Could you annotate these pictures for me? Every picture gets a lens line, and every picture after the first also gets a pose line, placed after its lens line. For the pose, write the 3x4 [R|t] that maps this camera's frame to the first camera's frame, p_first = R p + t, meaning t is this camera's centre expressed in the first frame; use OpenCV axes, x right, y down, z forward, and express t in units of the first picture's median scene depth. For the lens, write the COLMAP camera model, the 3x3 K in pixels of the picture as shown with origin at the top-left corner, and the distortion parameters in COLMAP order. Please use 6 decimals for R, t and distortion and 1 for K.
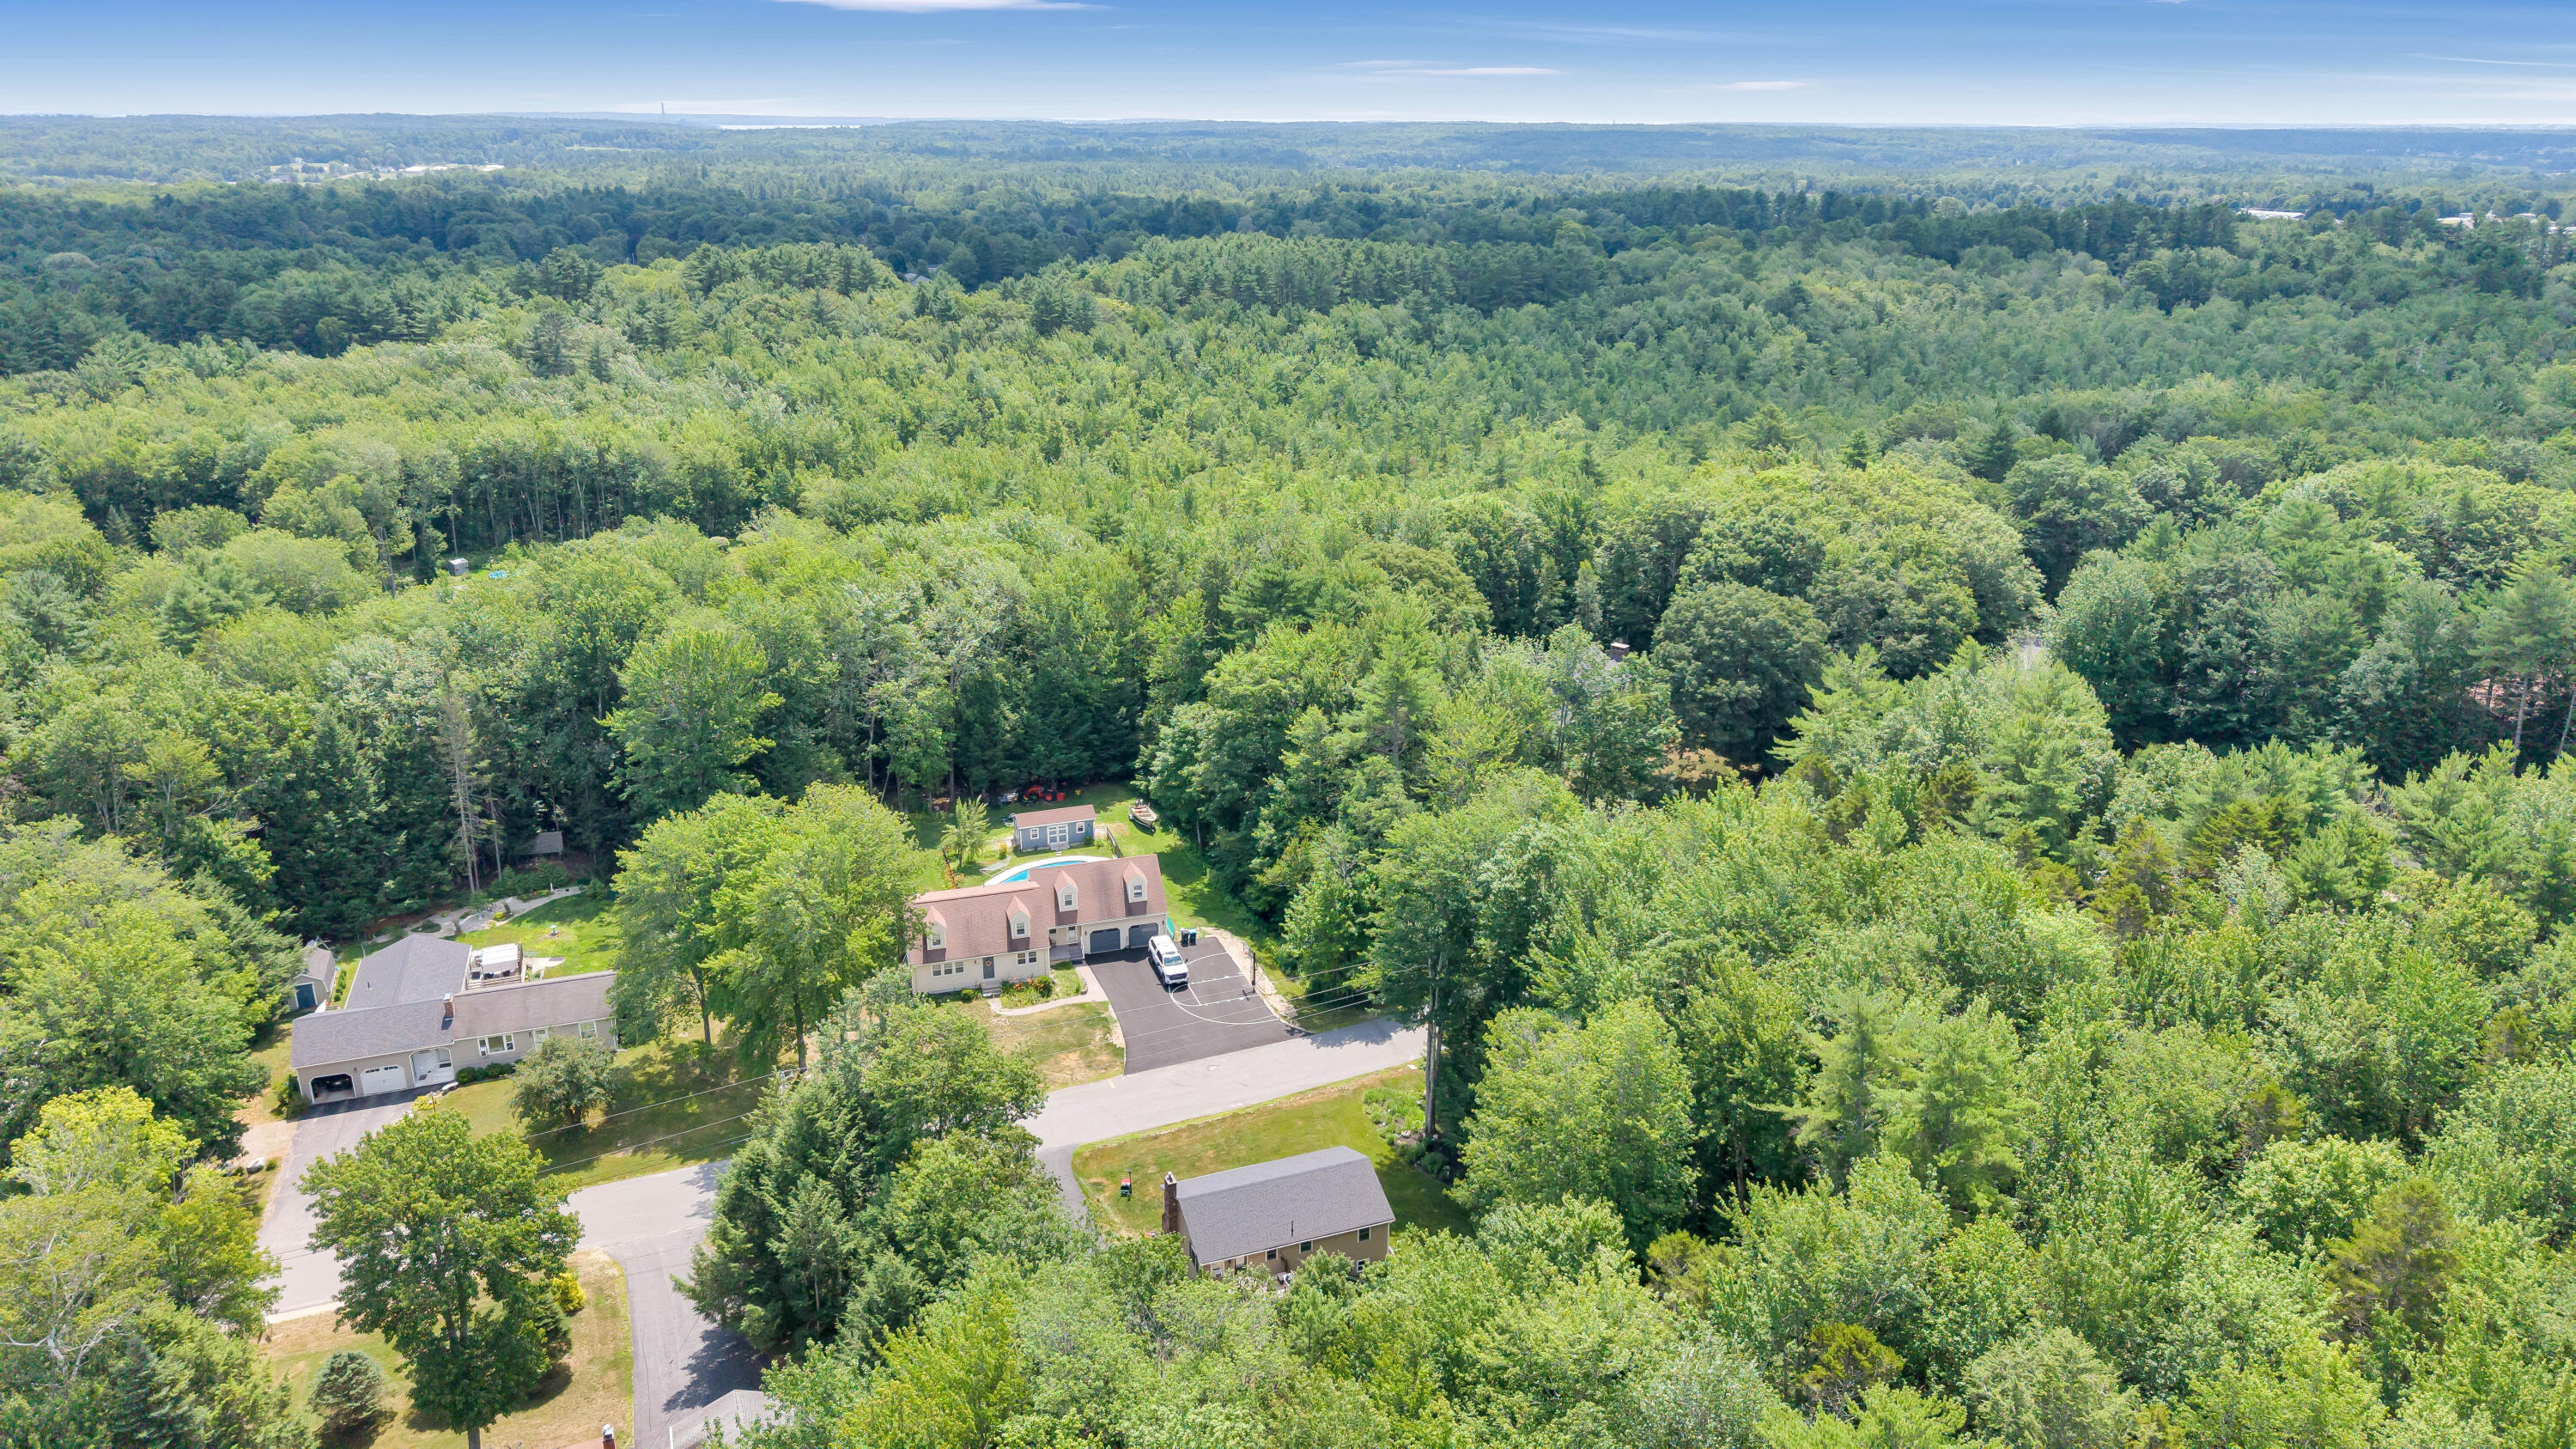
lens RADIAL K [[1757.0, 0, 1290.8], [0, 1757.0, 721.5], [0, 0, 1]] dist [0.026507, -0.004319]
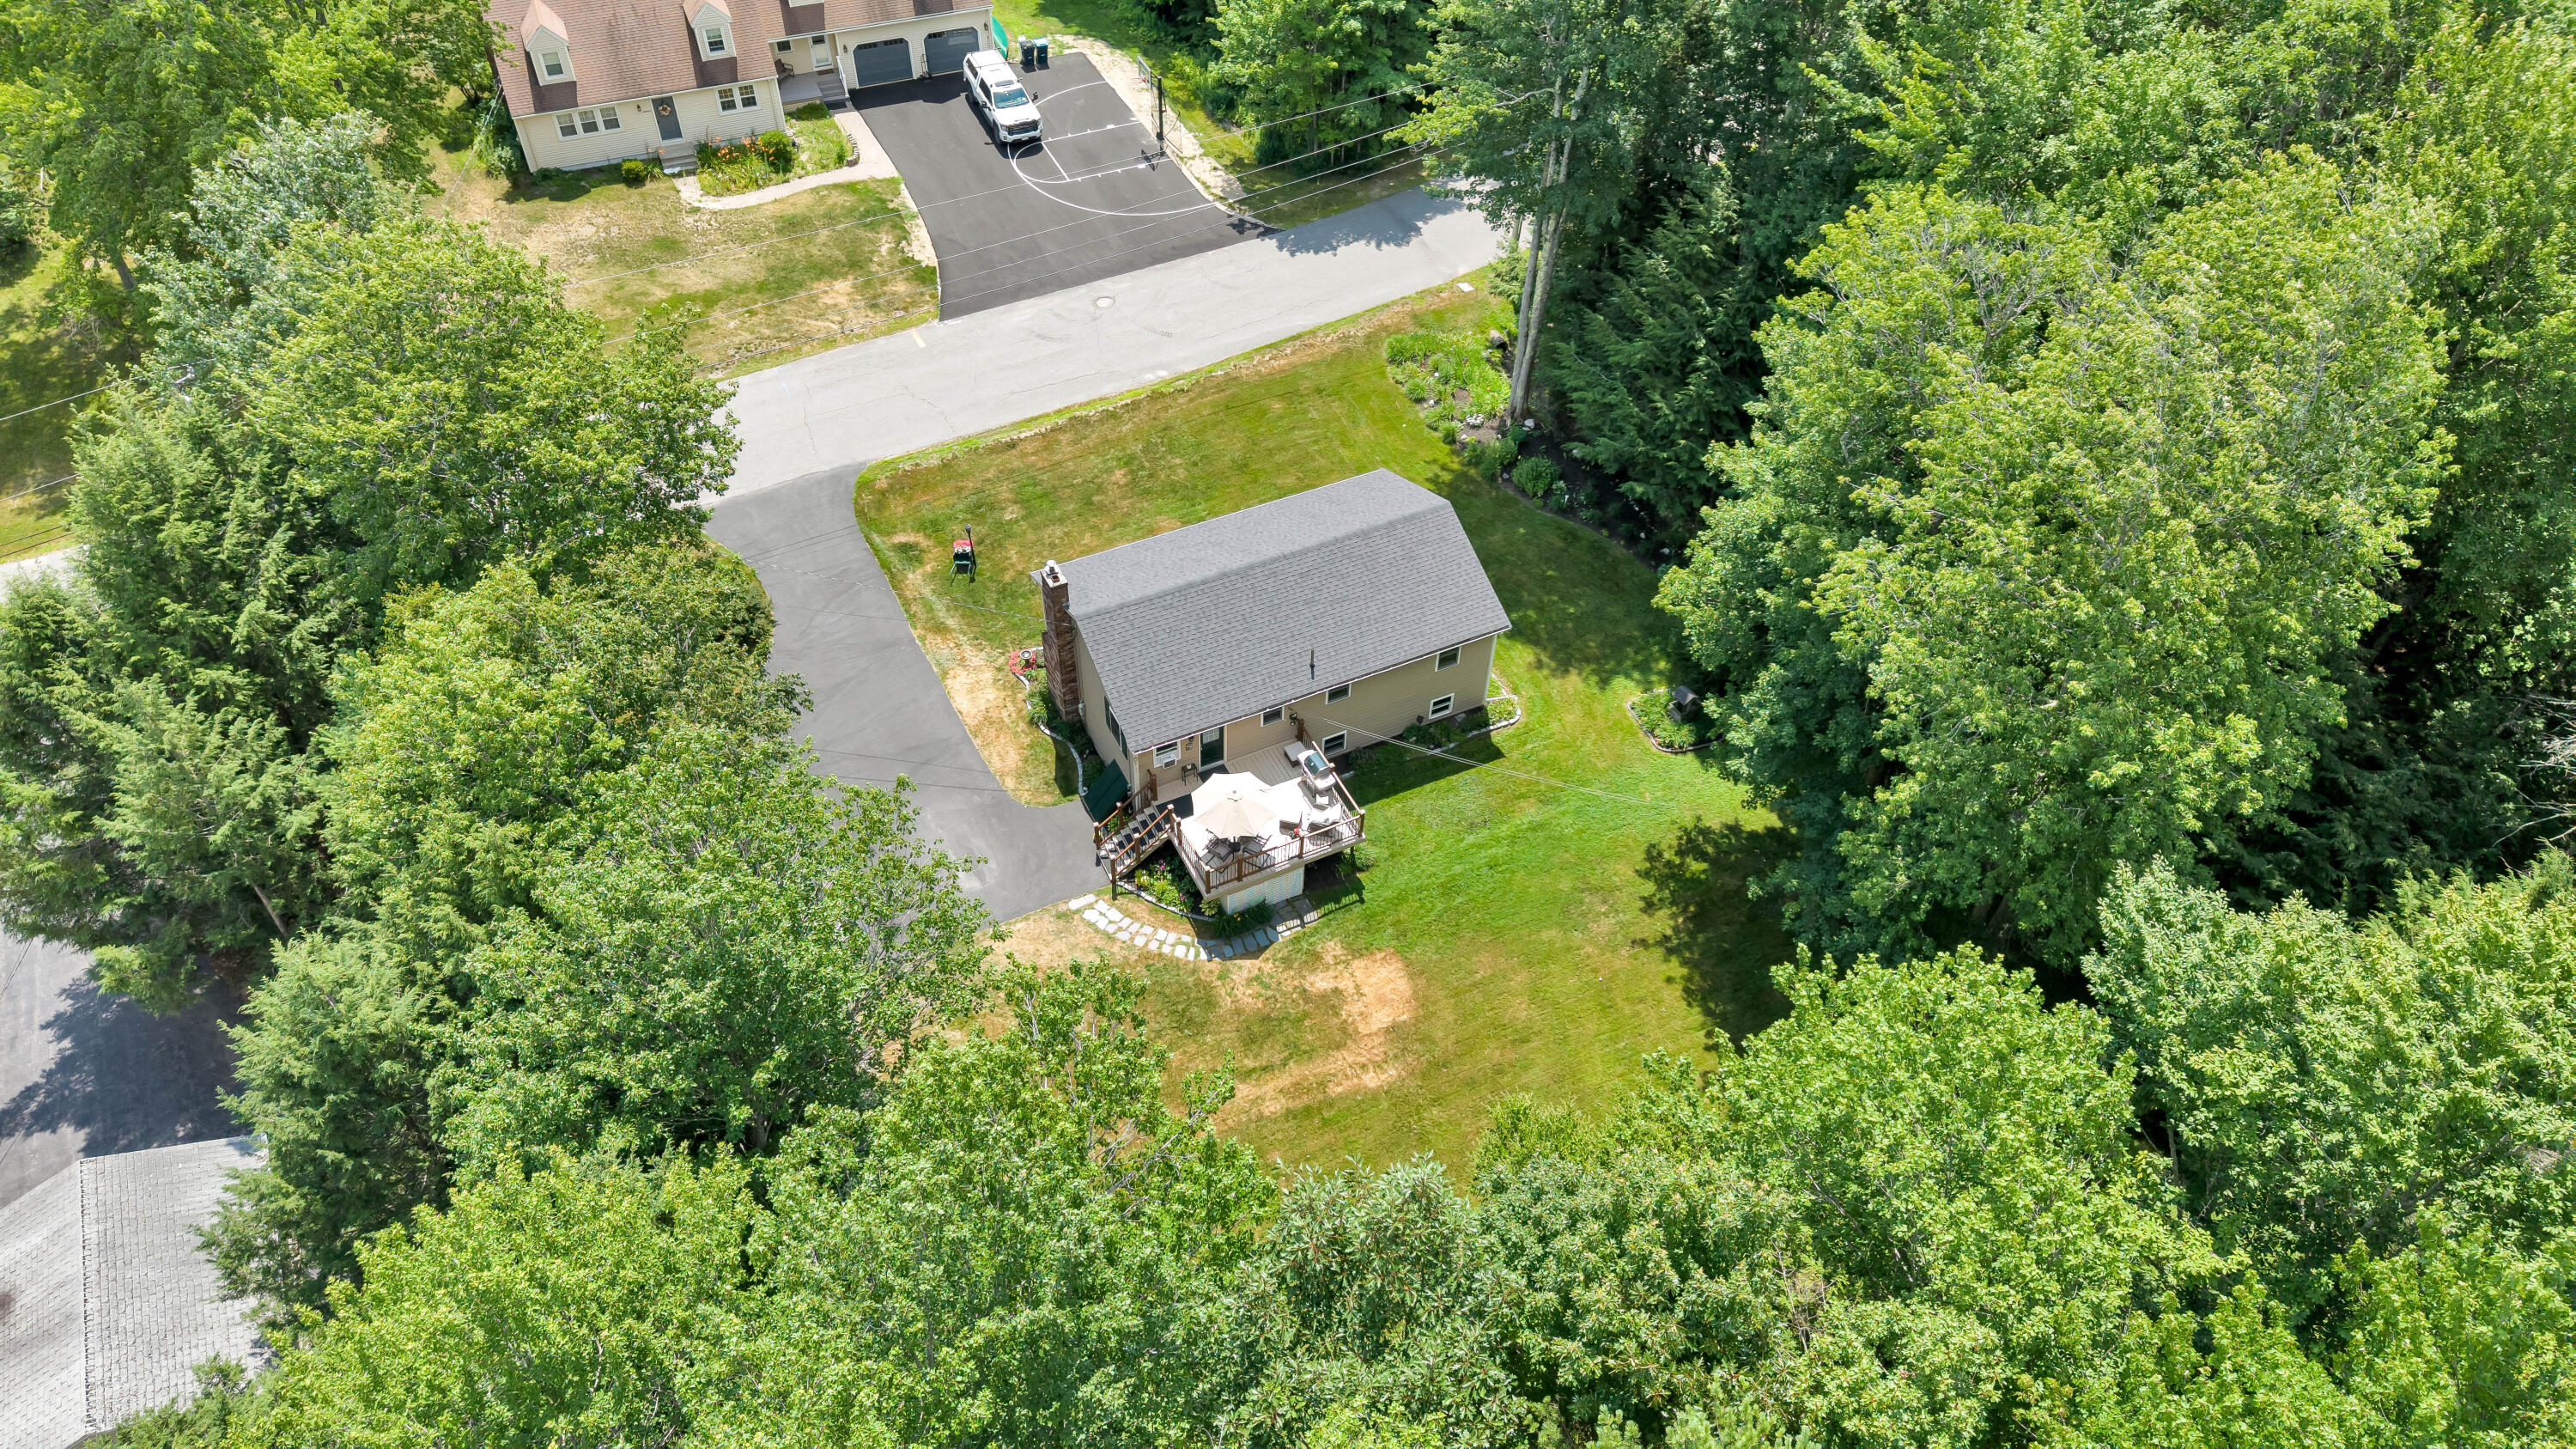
lens RADIAL K [[1757.0, 0, 1294.4], [0, 1757.0, 723.0], [0, 0, 1]] dist [0.026507, -0.004319]
pose [[0.995567, -0.054282, 0.076813, -0.032176], [0.013125, 0.888847, 0.458015, 0.059385], [-0.093137, -0.454977, 0.885619, 0.421377]]
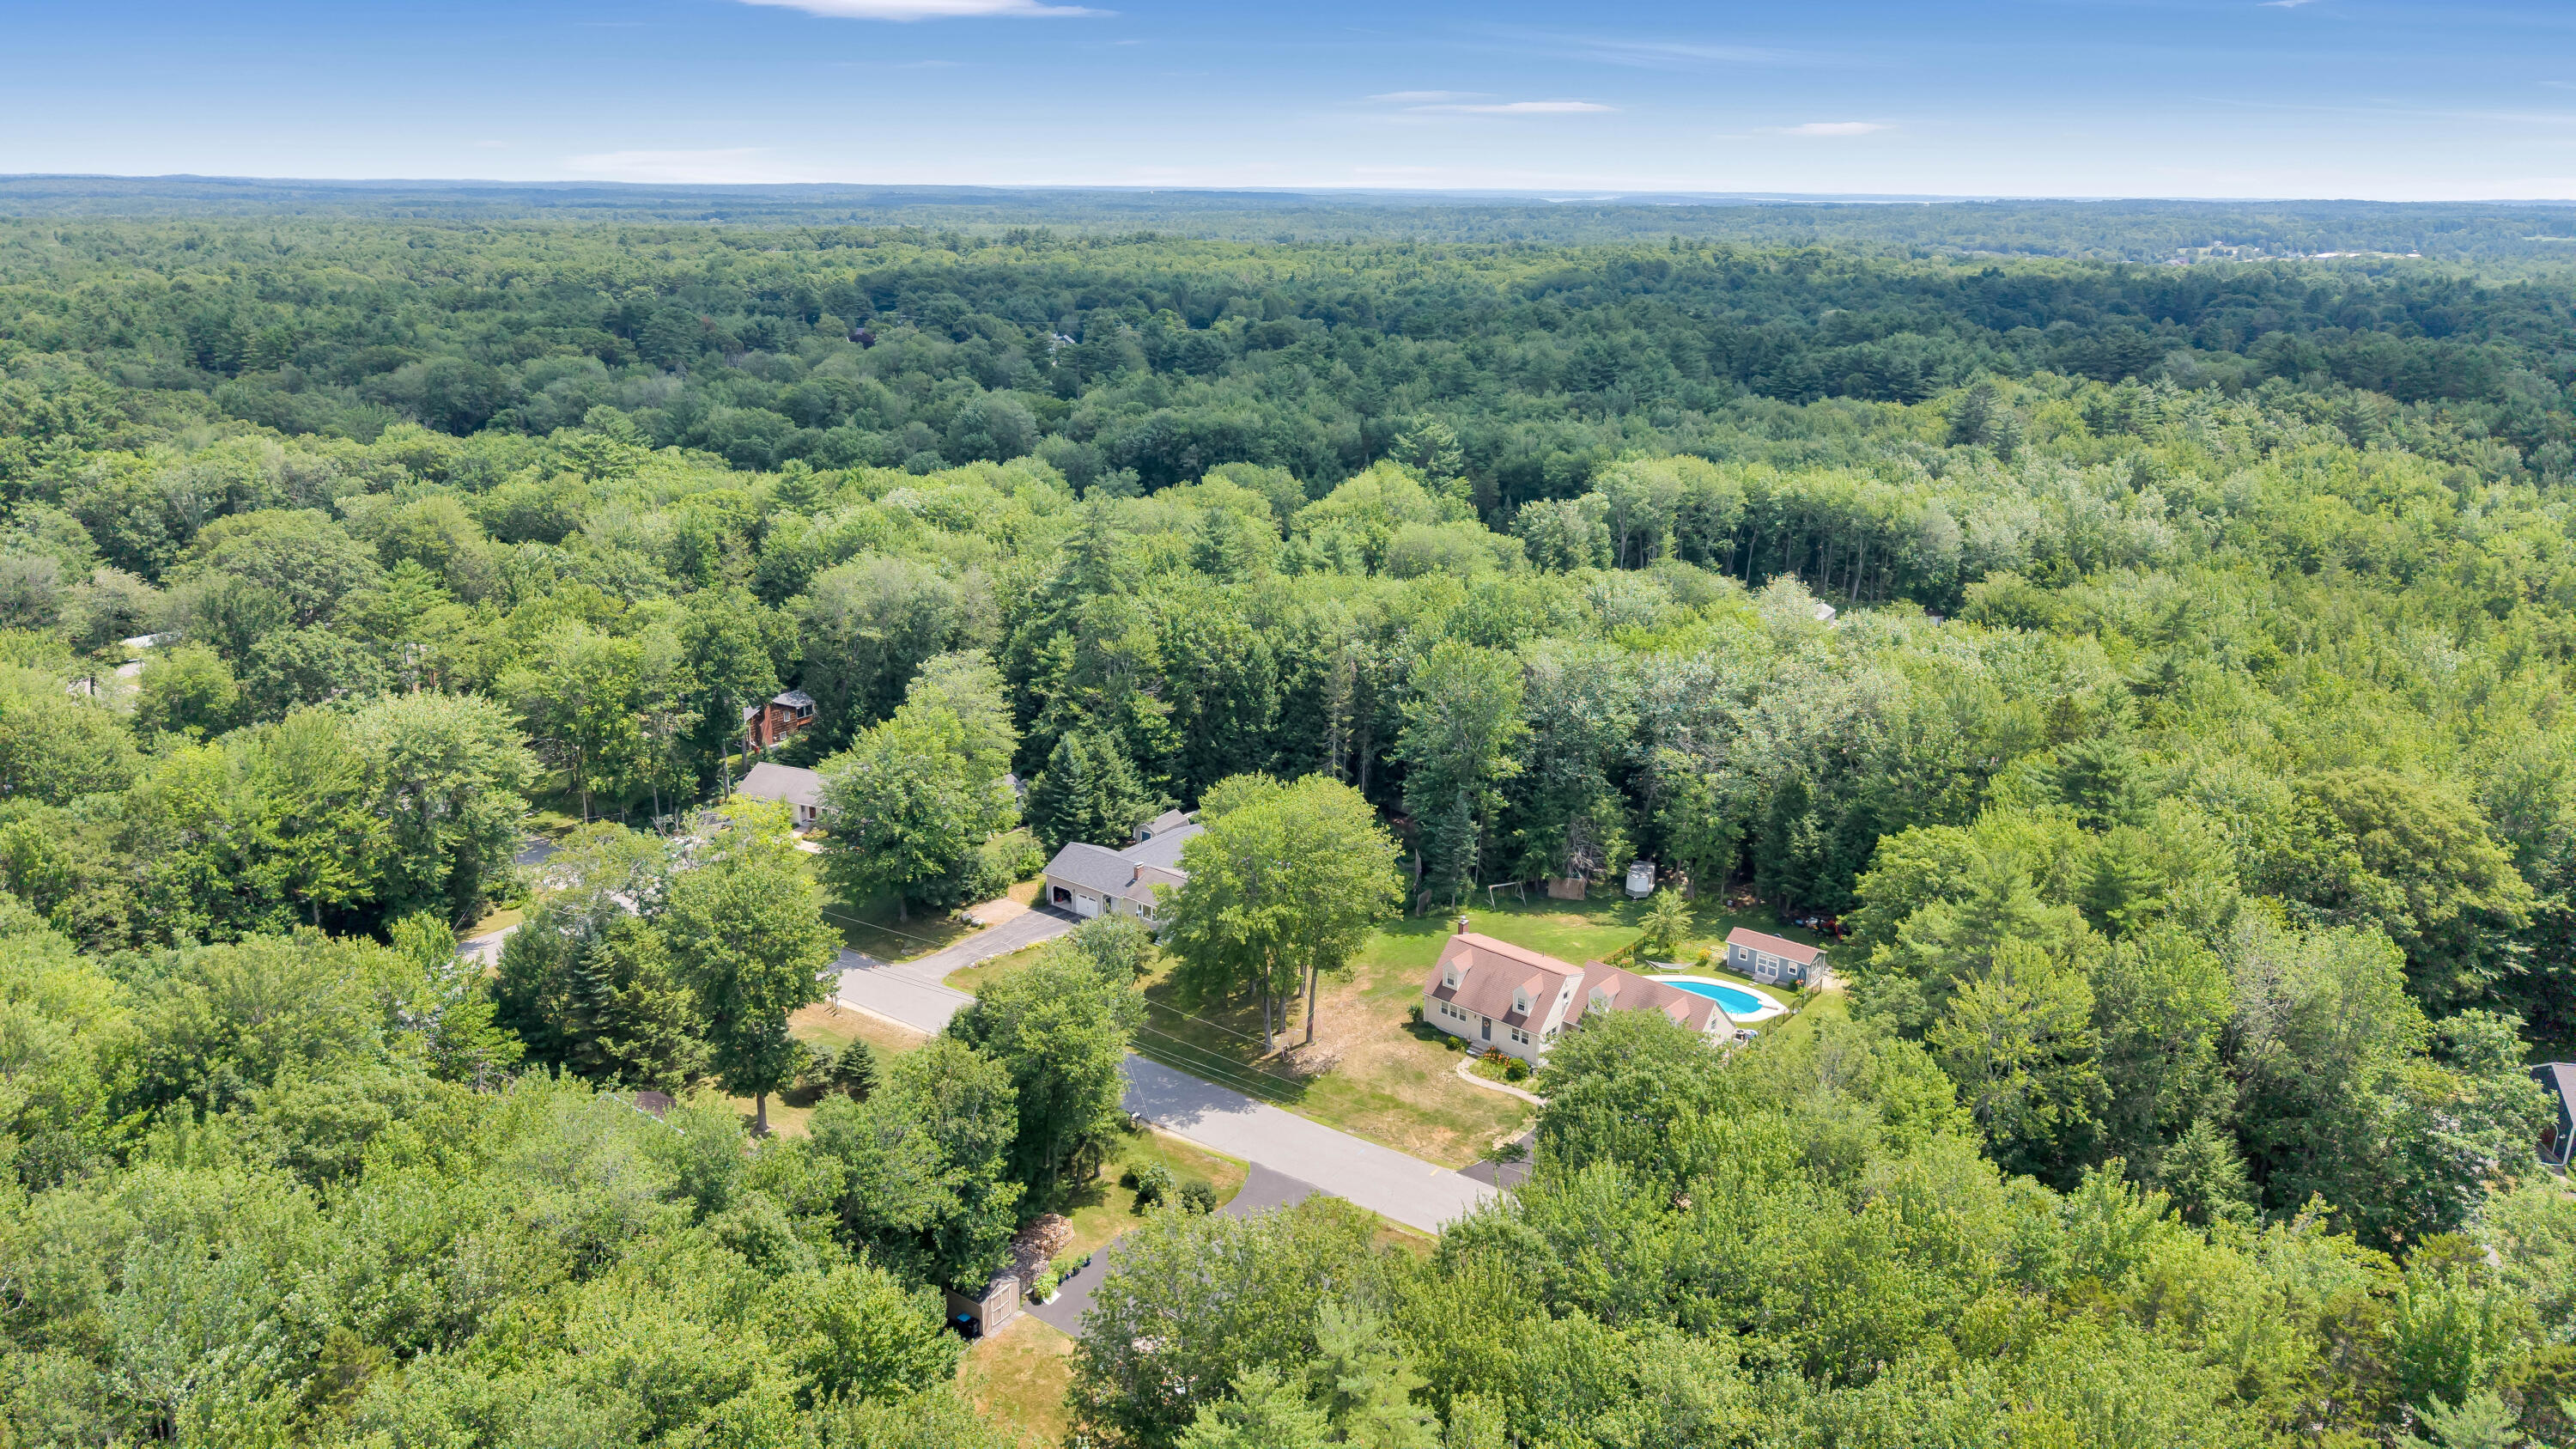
lens RADIAL K [[1757.0, 0, 1285.5], [0, 1757.0, 723.1], [0, 0, 1]] dist [0.026507, -0.004319]
pose [[0.547142, 0.255429, -0.797114, 0.514772], [-0.289588, 0.951258, 0.106049, -0.096211], [0.785350, 0.172811, 0.594443, 0.297008]]
